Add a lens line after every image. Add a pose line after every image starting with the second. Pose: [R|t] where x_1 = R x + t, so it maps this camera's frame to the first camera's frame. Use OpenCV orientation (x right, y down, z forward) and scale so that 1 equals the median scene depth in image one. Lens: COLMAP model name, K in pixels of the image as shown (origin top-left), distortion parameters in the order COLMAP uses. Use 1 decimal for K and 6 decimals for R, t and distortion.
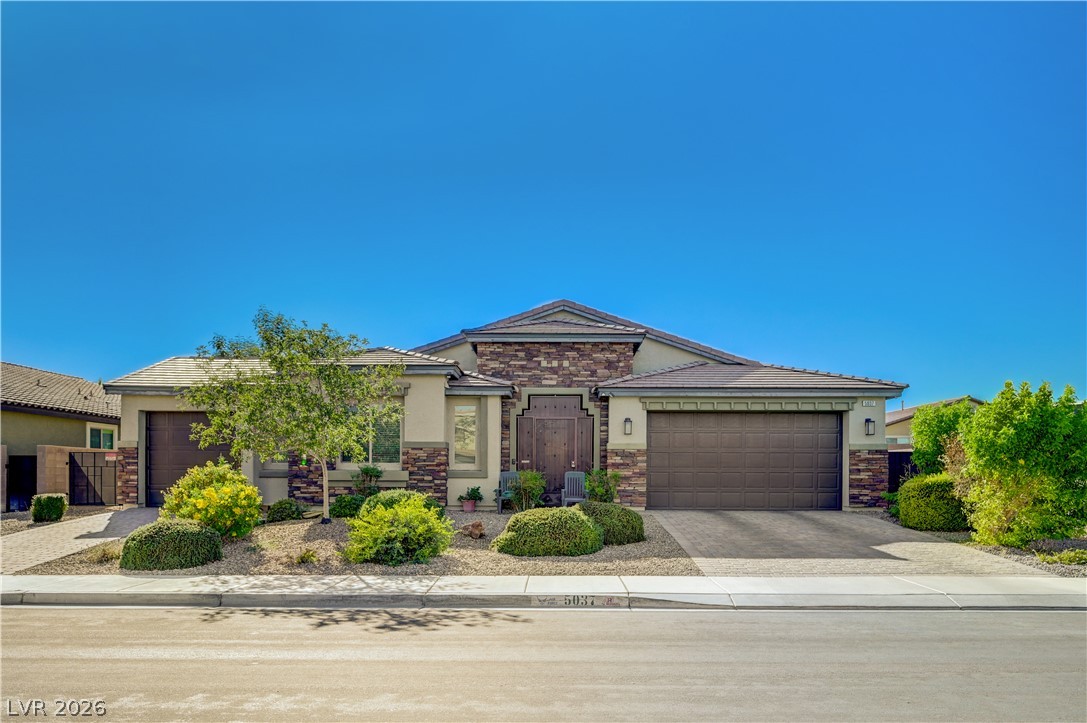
lens RADIAL K [[755.1, 0, 543.5], [0, 755.1, 361.5], [0, 0, 1]] dist [0.002046, 0.001262]
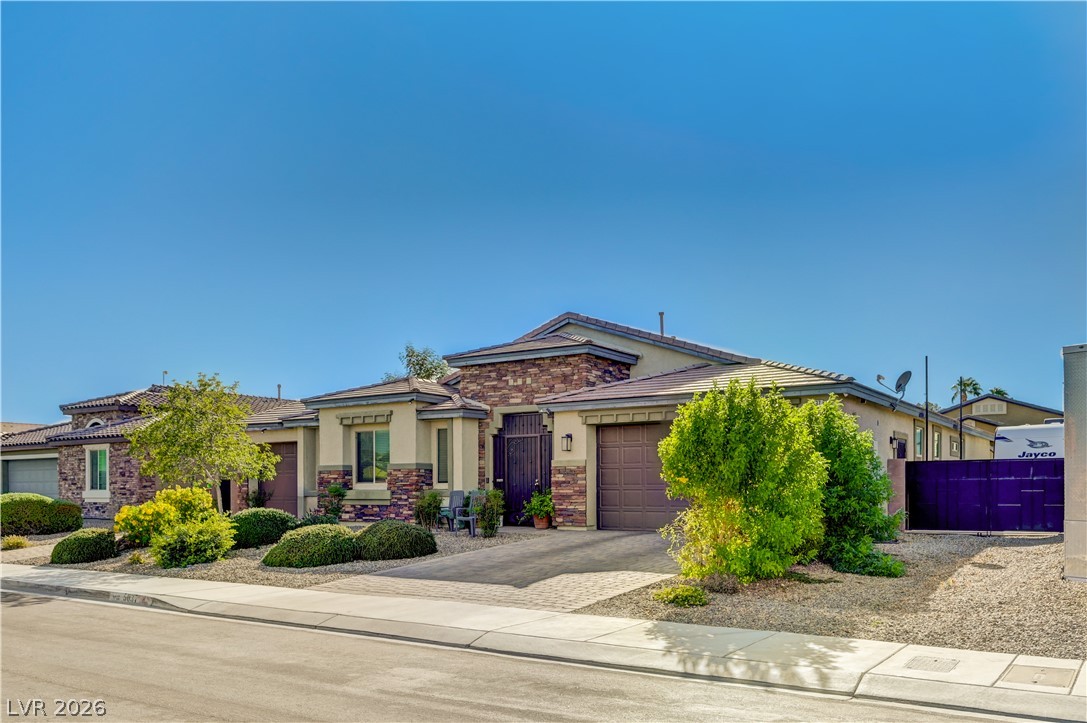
lens RADIAL K [[814.8, 0, 543.5], [0, 814.8, 361.5], [0, 0, 1]] dist [0.004295, 0.000640]
pose [[0.850478, -0.087820, -0.518628, 0.608359], [0.083601, 0.995999, -0.031560, 0.013164], [0.519325, -0.016517, 0.854417, 0.098383]]
